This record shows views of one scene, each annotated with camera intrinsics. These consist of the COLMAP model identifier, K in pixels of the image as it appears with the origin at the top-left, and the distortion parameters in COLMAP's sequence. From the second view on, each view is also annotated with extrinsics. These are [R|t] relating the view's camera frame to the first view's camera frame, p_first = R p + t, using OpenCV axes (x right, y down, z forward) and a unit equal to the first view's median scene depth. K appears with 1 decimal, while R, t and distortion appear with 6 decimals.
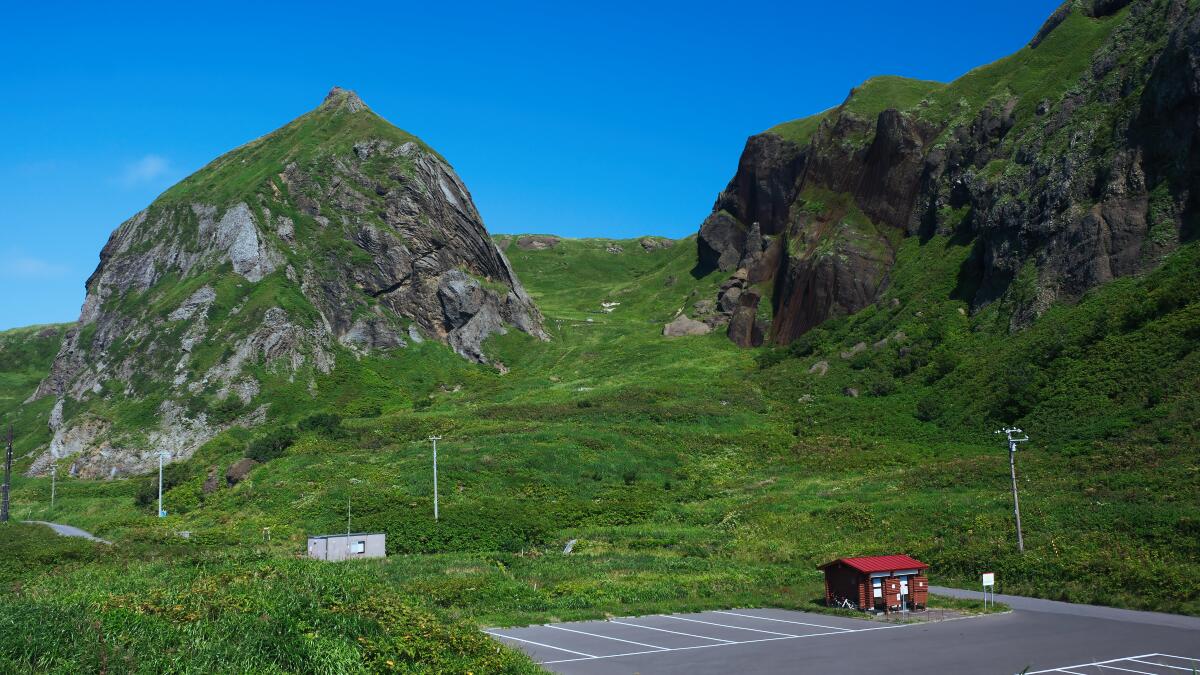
lens RADIAL K [[1038.8, 0, 600.5], [0, 1038.8, 342.6], [0, 0, 1]] dist [0.001624, -0.002329]
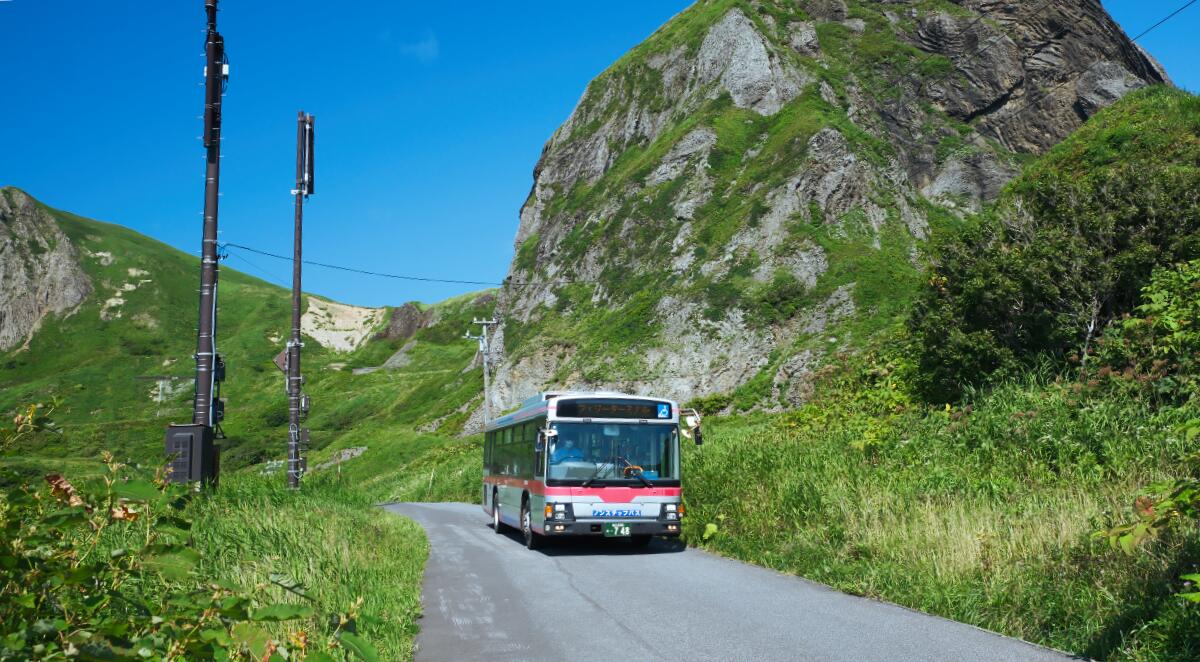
lens RADIAL K [[964.3, 0, 601.6], [0, 964.3, 329.6], [0, 0, 1]] dist [-0.001624, 0.004133]
pose [[0.927531, -0.083108, -0.364388, -0.228341], [0.076117, 0.996535, -0.033532, 0.077493], [0.365912, 0.003366, 0.930643, 0.437192]]
